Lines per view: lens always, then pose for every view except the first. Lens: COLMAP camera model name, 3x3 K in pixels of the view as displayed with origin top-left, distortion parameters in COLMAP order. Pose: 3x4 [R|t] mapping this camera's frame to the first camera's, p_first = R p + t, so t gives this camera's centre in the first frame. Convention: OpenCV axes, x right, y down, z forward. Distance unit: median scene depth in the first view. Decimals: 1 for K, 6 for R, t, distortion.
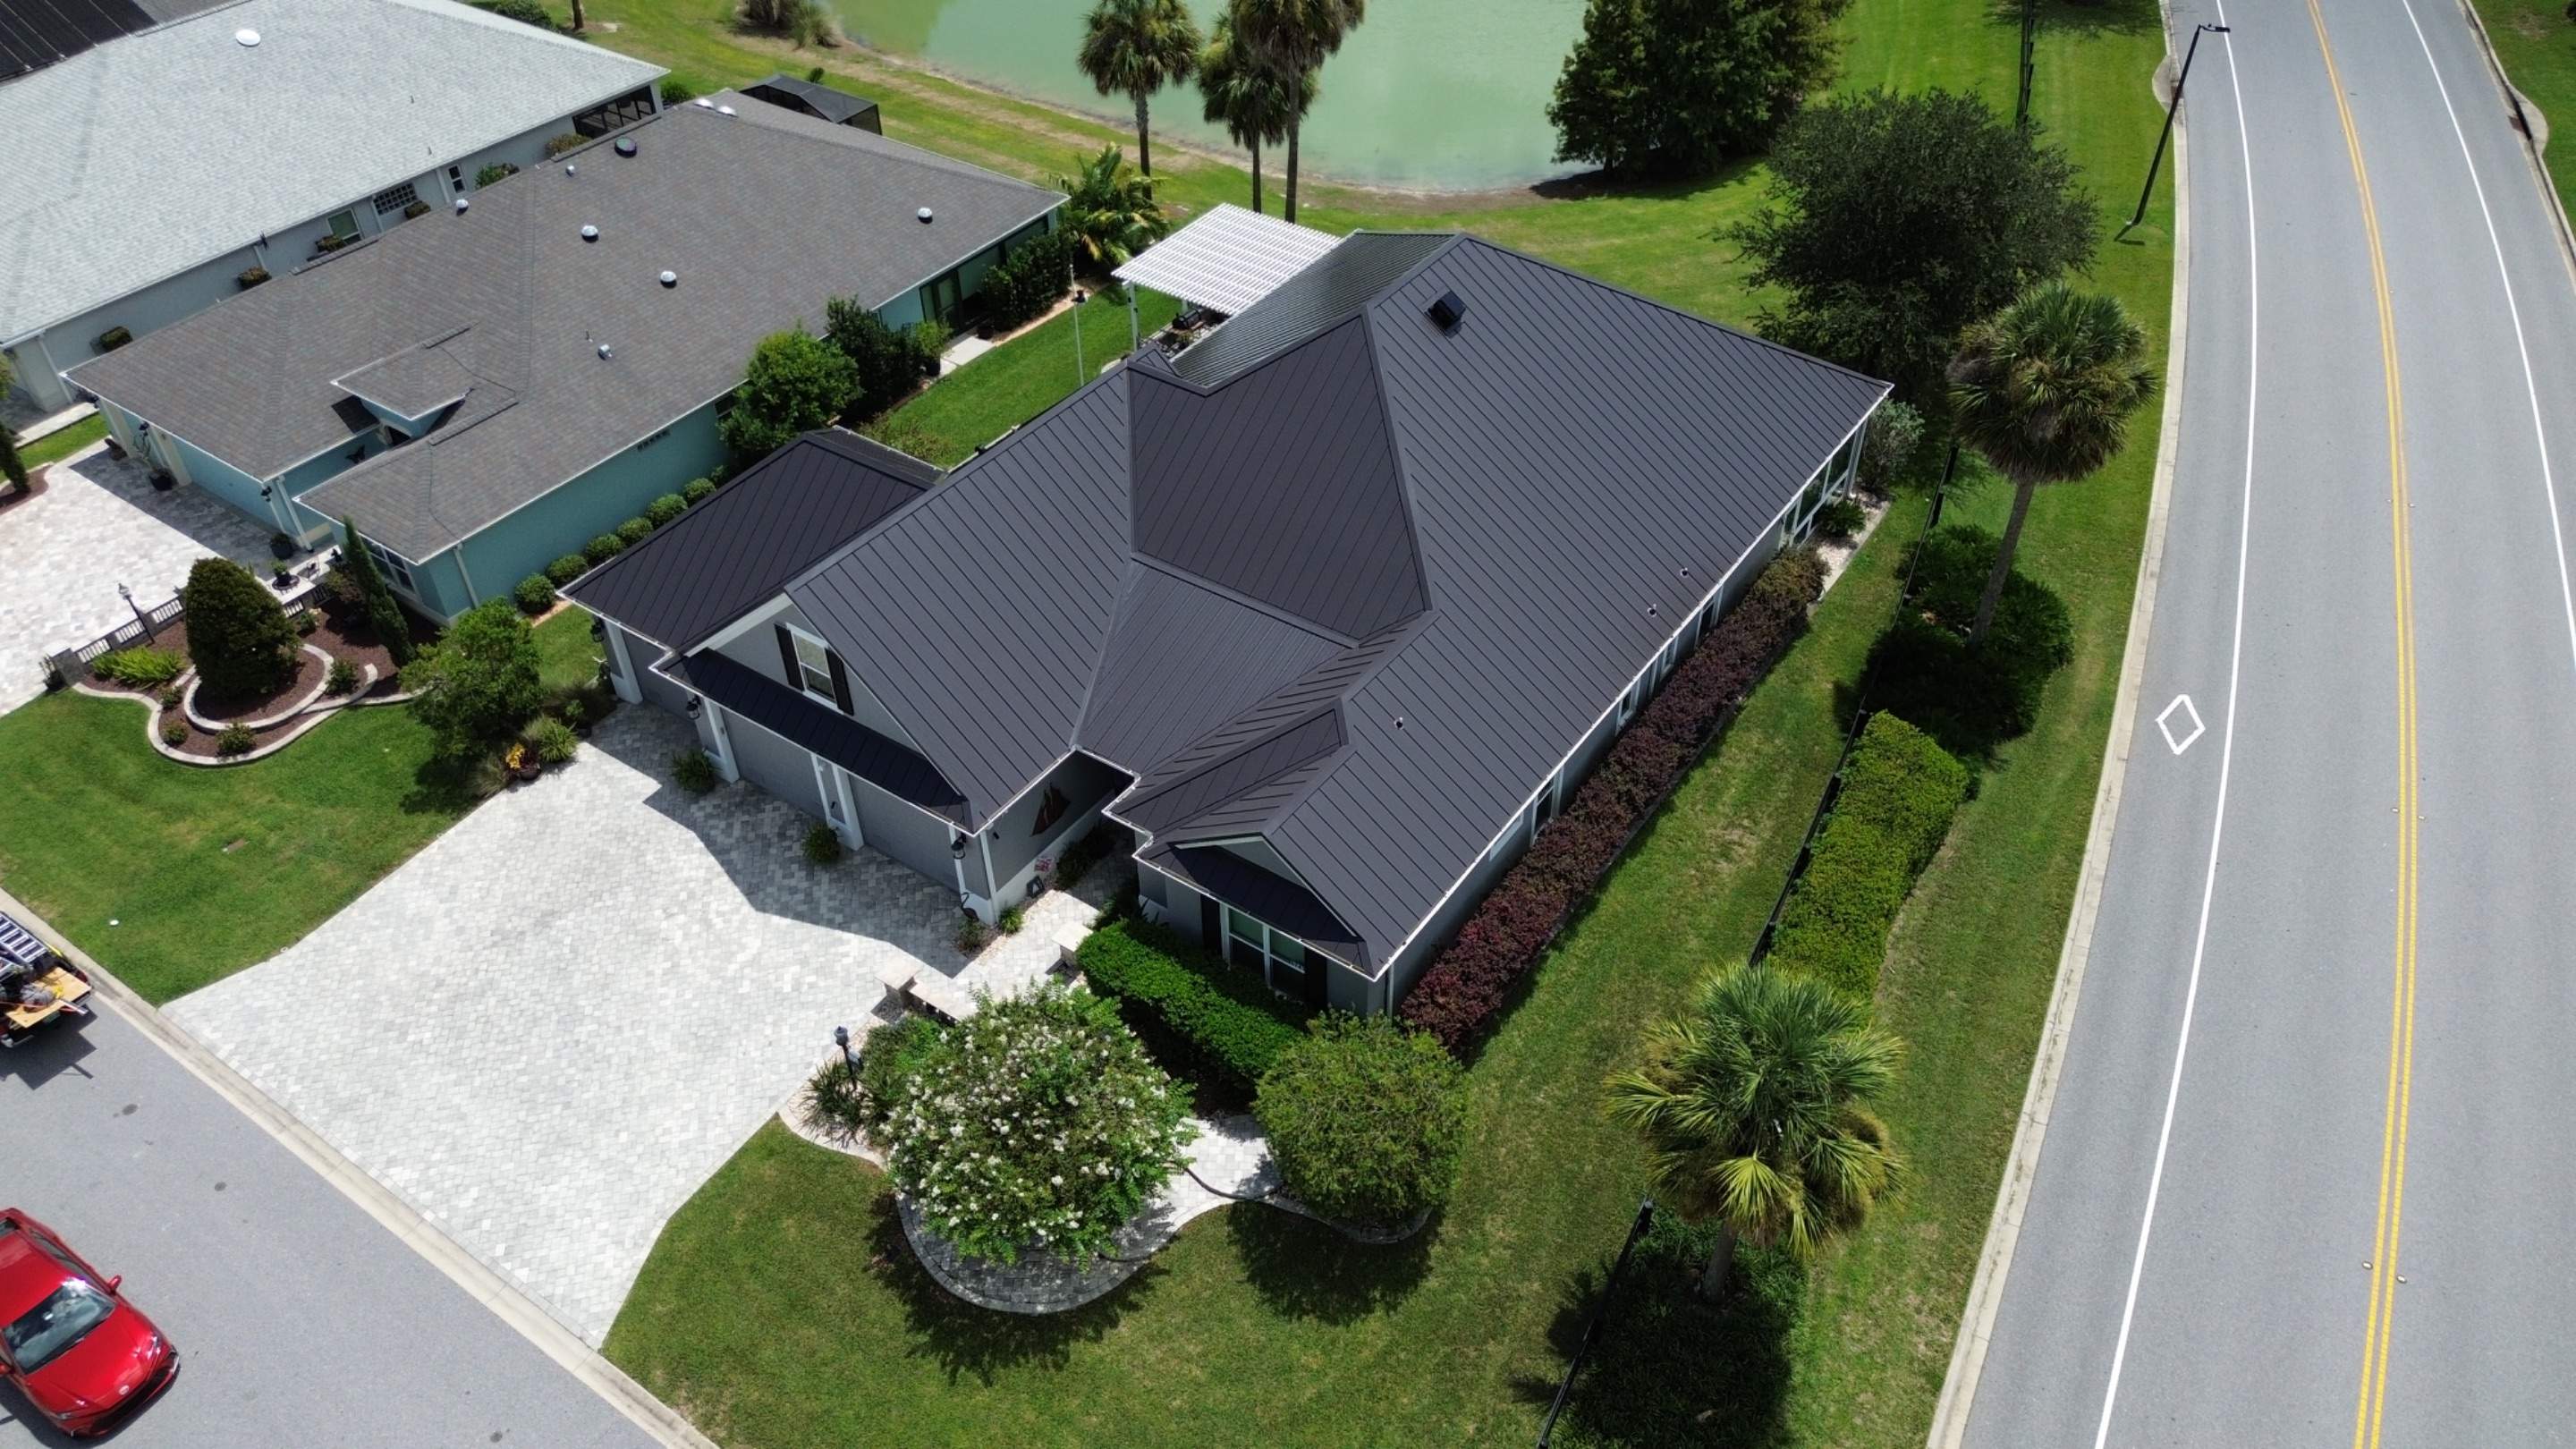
lens RADIAL K [[1833.8, 0, 1283.2], [0, 1833.8, 728.4], [0, 0, 1]] dist [0.048594, -0.041123]
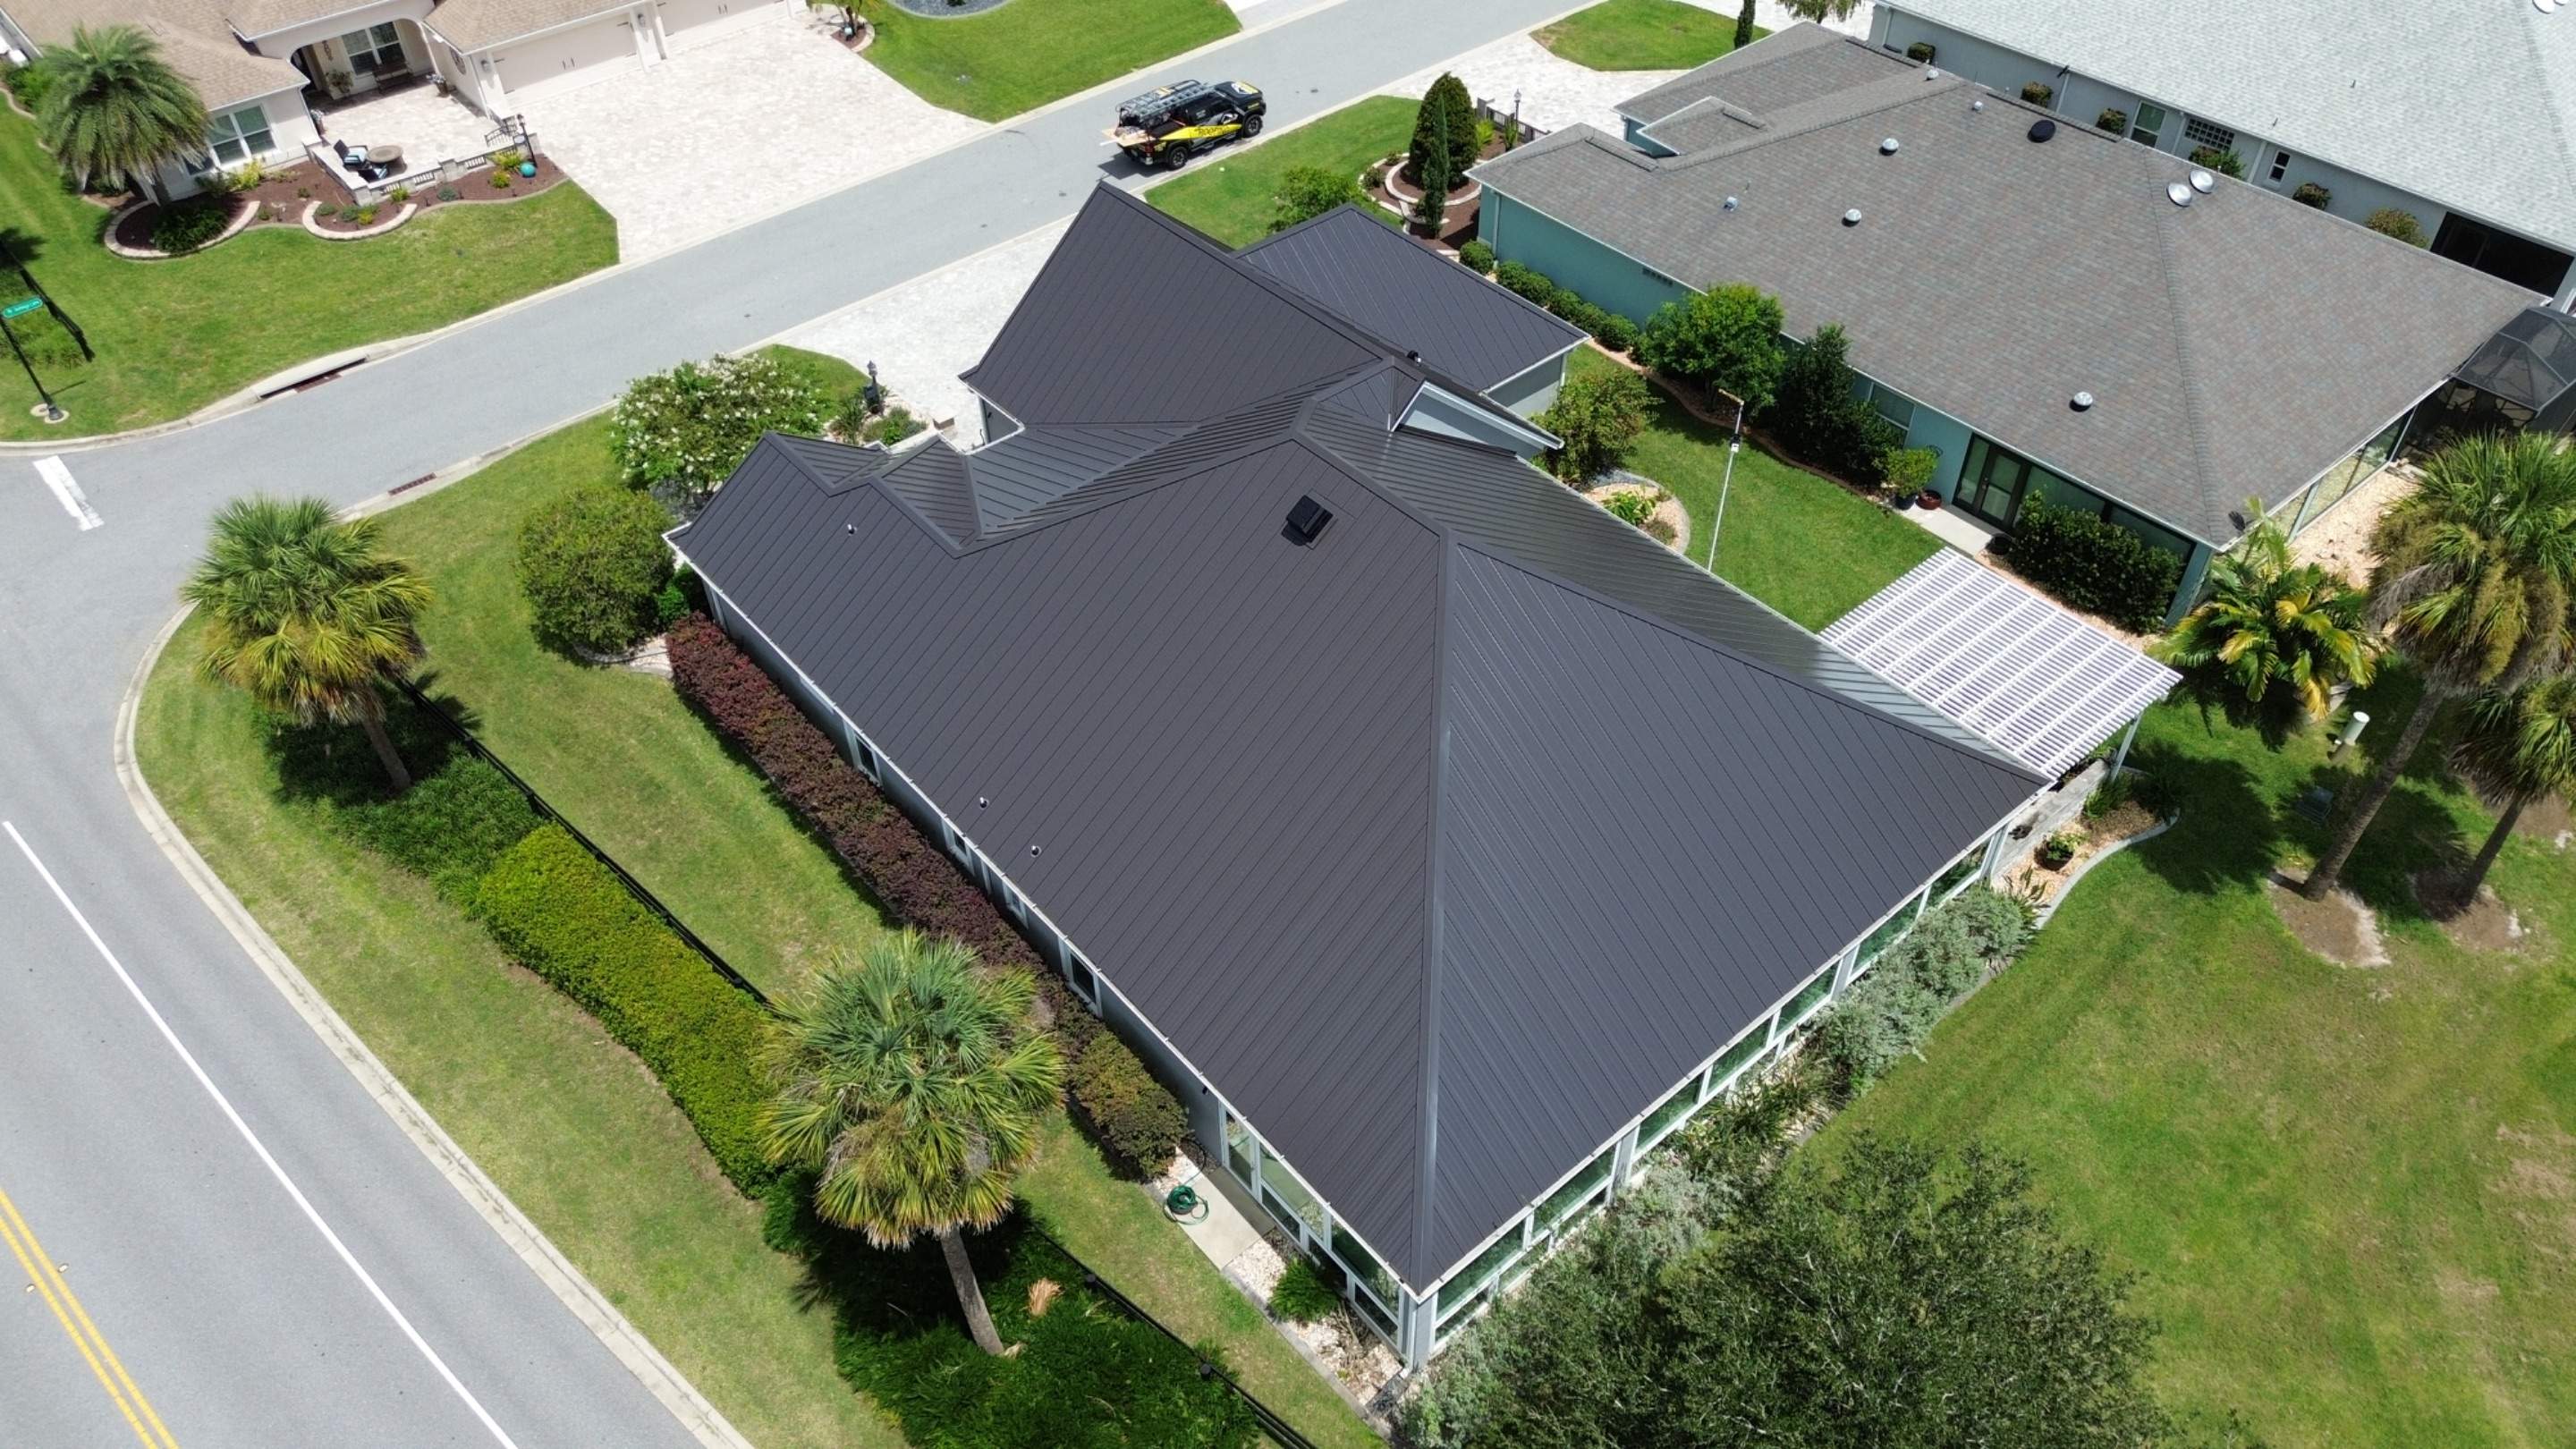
lens RADIAL K [[1824.1, 0, 1281.0], [0, 1824.1, 729.1], [0, 0, 1]] dist [0.068903, -0.072413]
pose [[-0.256255, 0.683864, -0.683128, 0.756456], [-0.616159, 0.428963, 0.660559, -0.761406], [0.744769, 0.590187, 0.311445, 0.845351]]
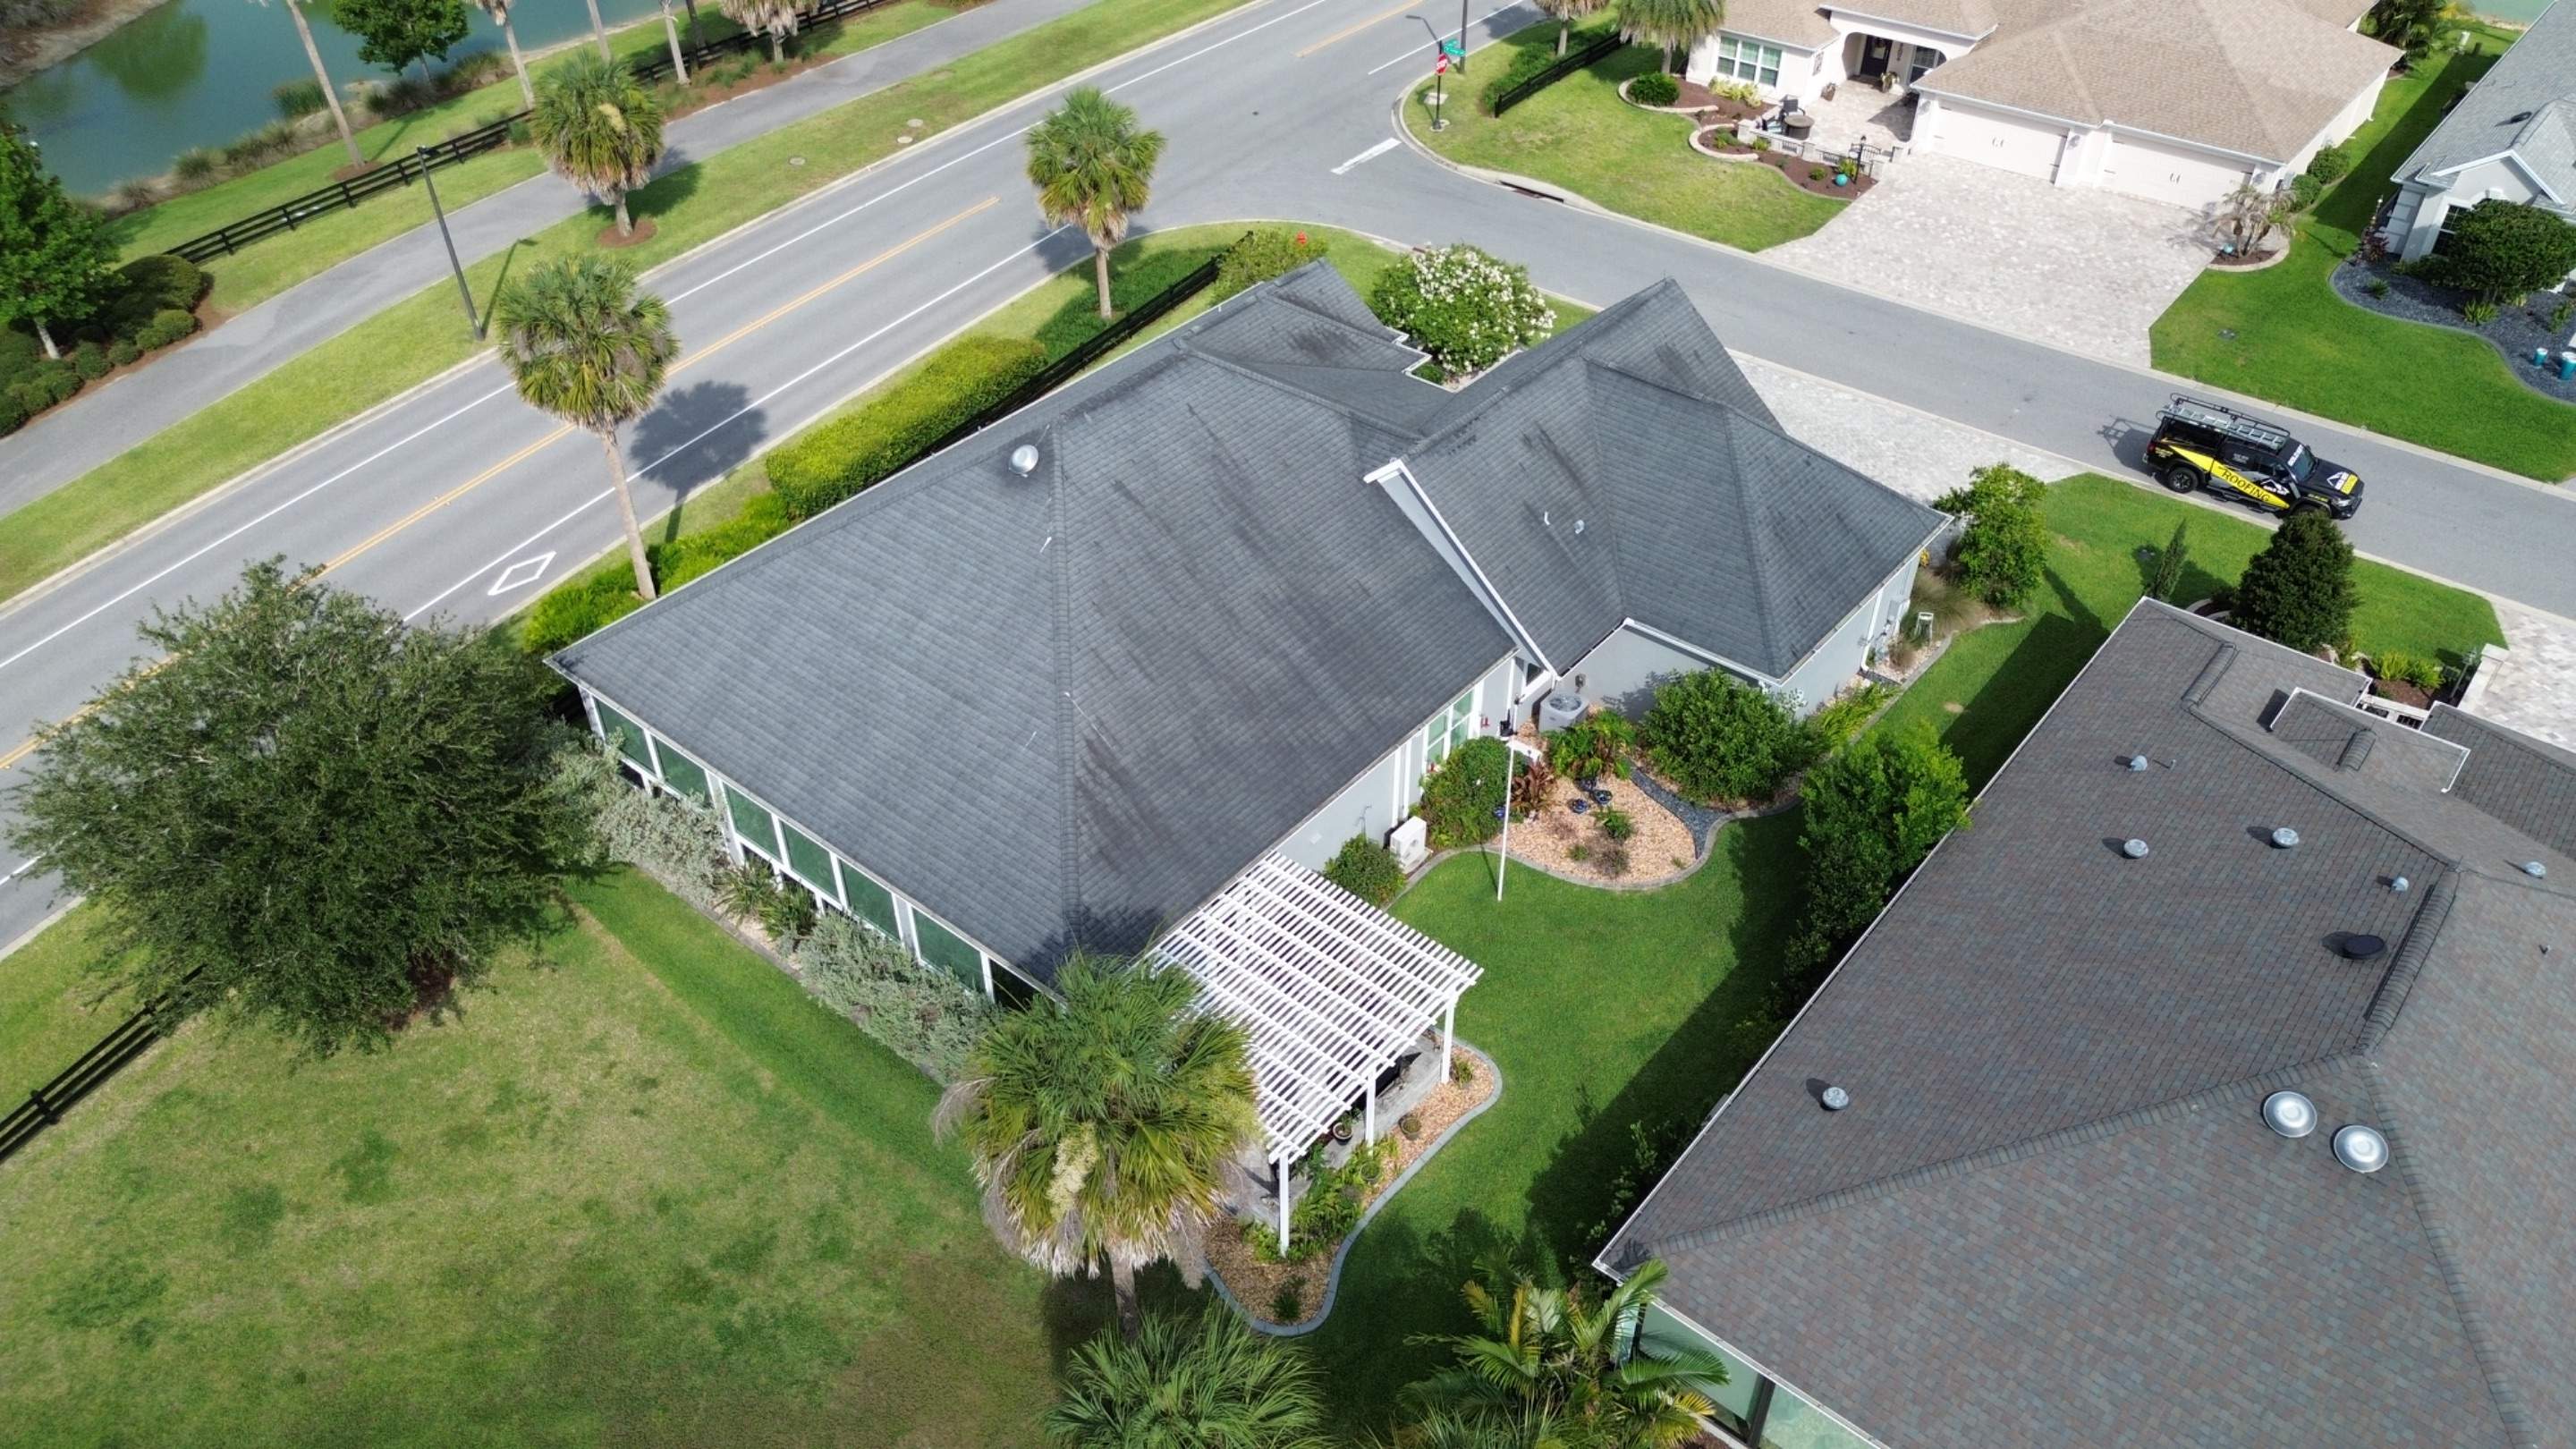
lens RADIAL K [[1833.8, 0, 1283.2], [0, 1833.8, 728.4], [0, 0, 1]] dist [0.048594, -0.041123]
pose [[-0.996277, -0.035695, 0.078472, -0.099243], [0.070987, 0.176828, 0.981678, -1.235761], [-0.048917, 0.983594, -0.173636, 1.438123]]
